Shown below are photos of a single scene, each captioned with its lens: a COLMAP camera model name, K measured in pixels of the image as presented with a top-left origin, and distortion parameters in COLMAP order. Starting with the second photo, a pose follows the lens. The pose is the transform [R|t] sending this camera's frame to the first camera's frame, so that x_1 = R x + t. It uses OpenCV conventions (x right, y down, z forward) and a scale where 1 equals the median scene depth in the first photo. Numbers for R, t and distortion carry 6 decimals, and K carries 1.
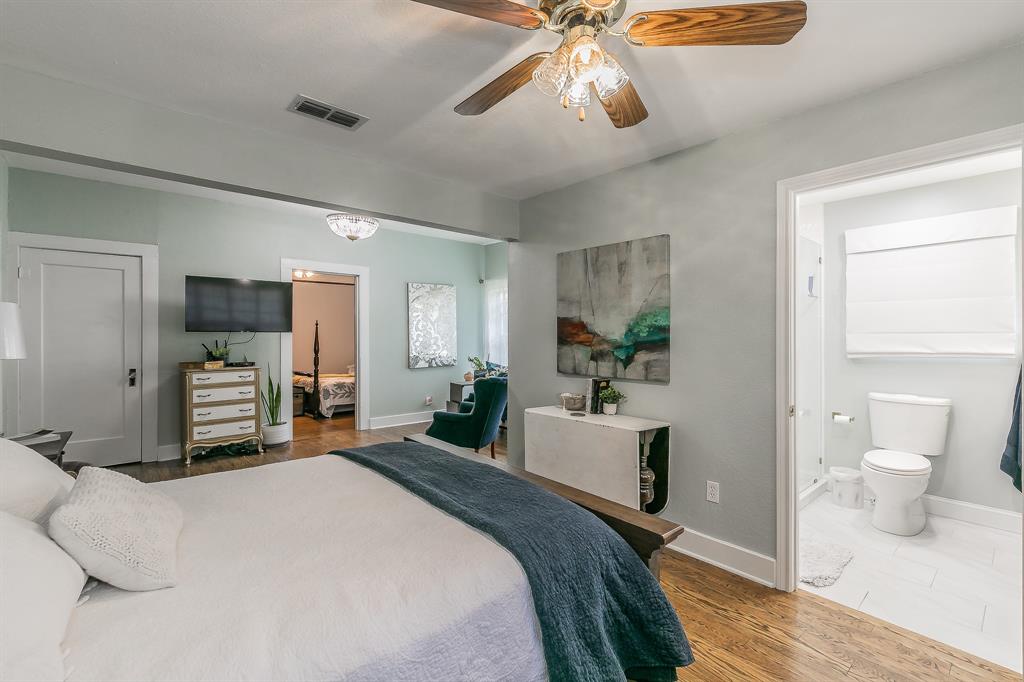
lens RADIAL K [[450.2, 0, 508.6], [0, 450.2, 331.4], [0, 0, 1]] dist [-0.004669, -0.000333]
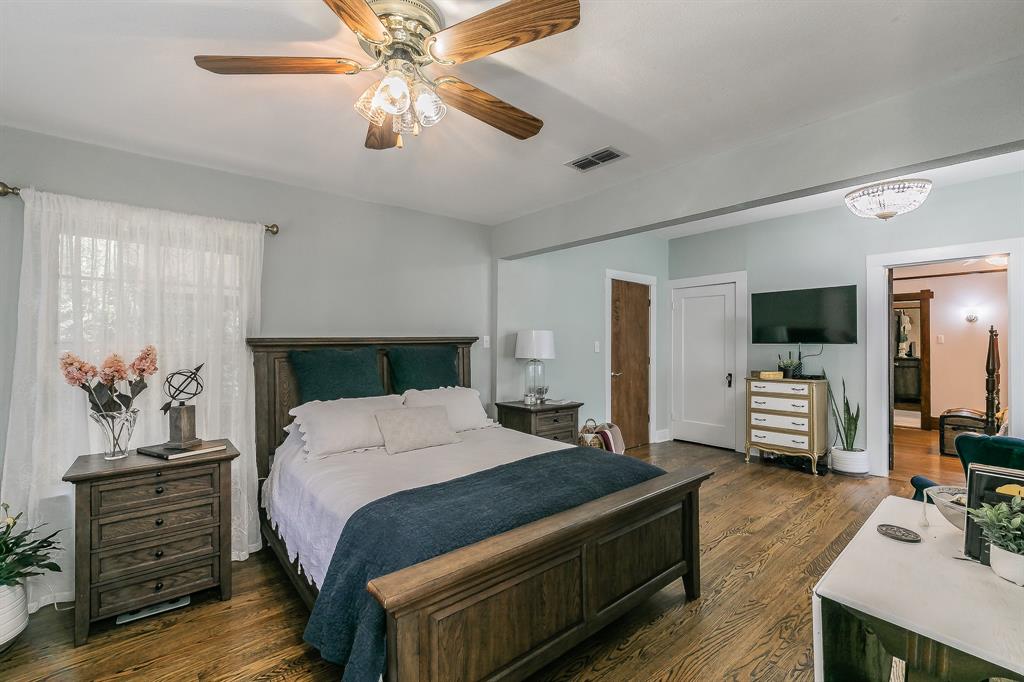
lens RADIAL K [[450.2, 0, 508.2], [0, 450.2, 345.6], [0, 0, 1]] dist [-0.004669, -0.000333]
pose [[0.000090, 0.007363, -0.999973, 0.547034], [0.005692, 0.999957, 0.007364, -0.006400], [0.999984, -0.005693, 0.000048, 0.543287]]
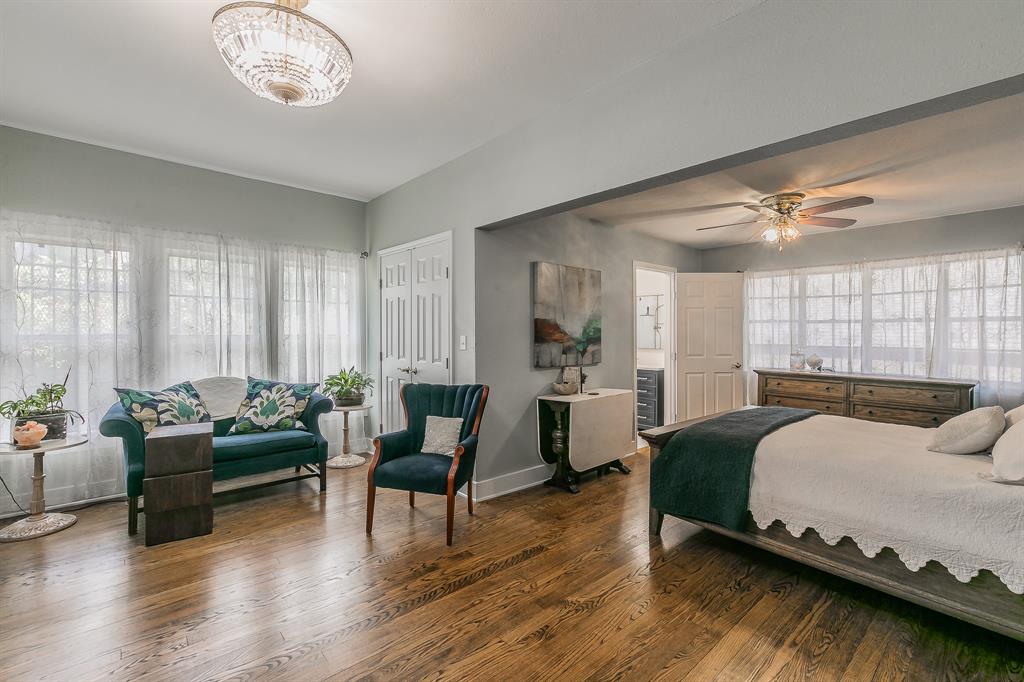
lens RADIAL K [[450.2, 0, 512.5], [0, 450.2, 337.5], [0, 0, 1]] dist [-0.004669, -0.000333]
pose [[-0.045715, -0.011135, 0.998892, -1.029130], [-0.006618, 0.999919, 0.010844, 0.004482], [-0.998933, -0.006115, -0.045785, 1.152542]]
